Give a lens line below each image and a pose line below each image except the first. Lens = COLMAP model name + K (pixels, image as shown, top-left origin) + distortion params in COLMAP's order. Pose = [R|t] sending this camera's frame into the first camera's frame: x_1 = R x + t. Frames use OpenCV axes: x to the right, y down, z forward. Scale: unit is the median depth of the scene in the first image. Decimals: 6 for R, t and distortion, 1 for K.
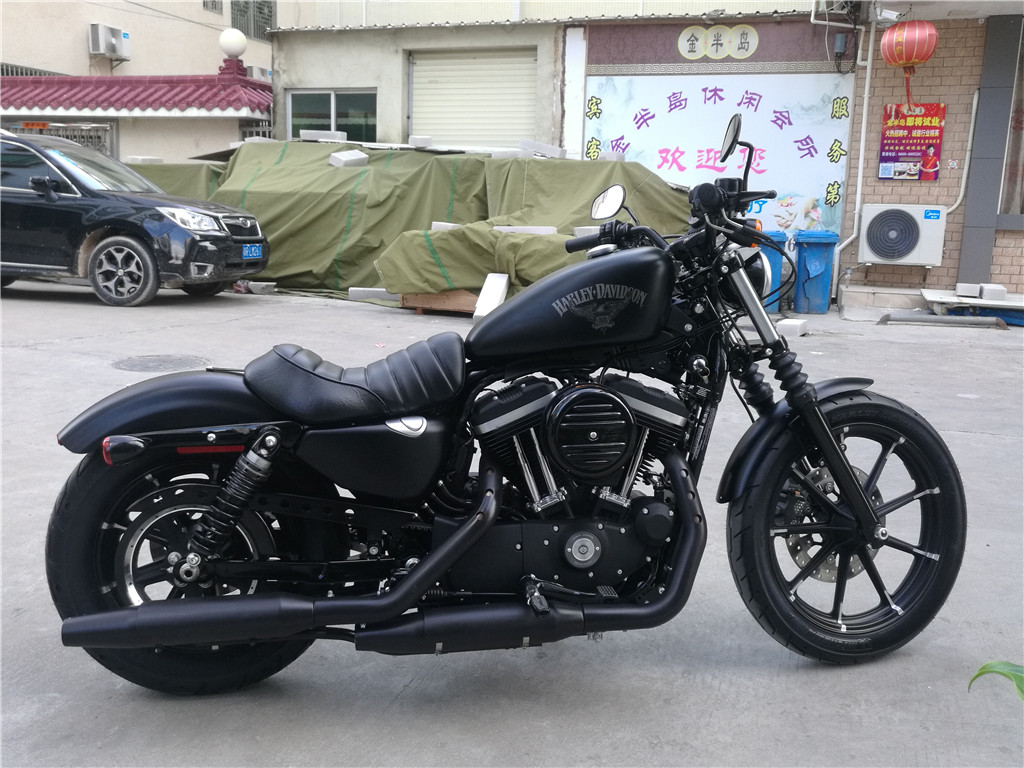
lens RADIAL K [[972.0, 0, 512.0], [0, 972.0, 384.0], [0, 0, 1]] dist [-0.069326, 0.151557]
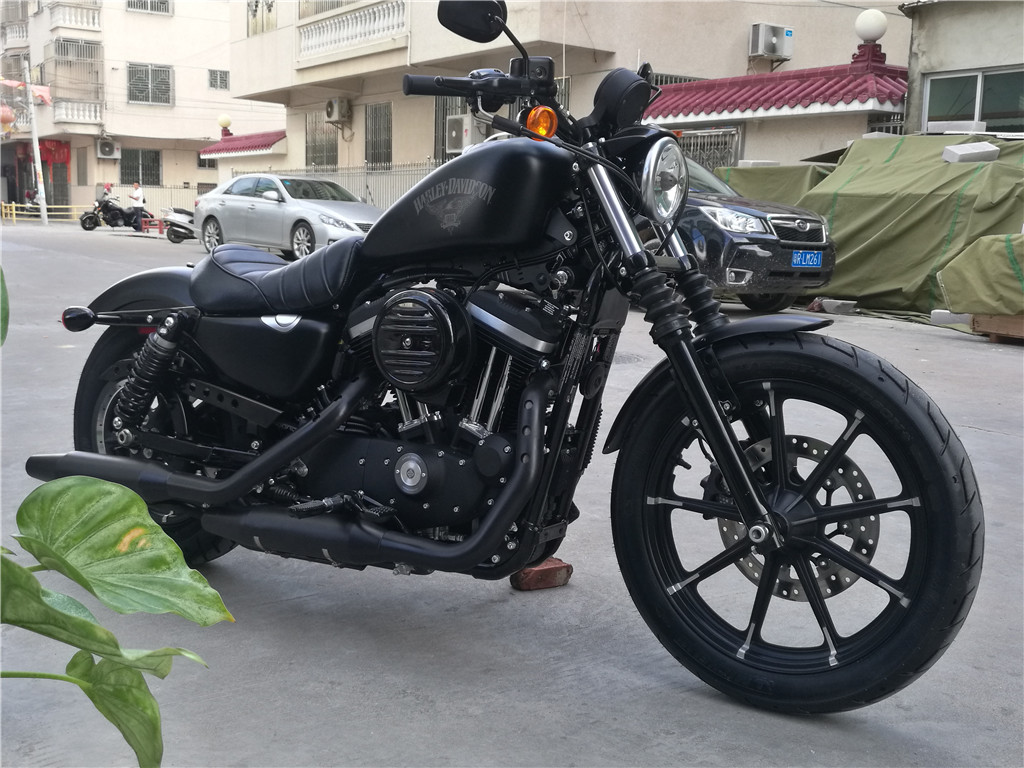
lens RADIAL K [[1157.3, 0, 525.3], [0, 1157.3, 399.2], [0, 0, 1]] dist [-0.012172, -0.037209]
pose [[0.794967, 0.088057, -0.600228, 0.123914], [-0.113222, 0.993561, -0.004194, 0.014829], [0.595994, 0.071292, 0.799818, 0.031710]]
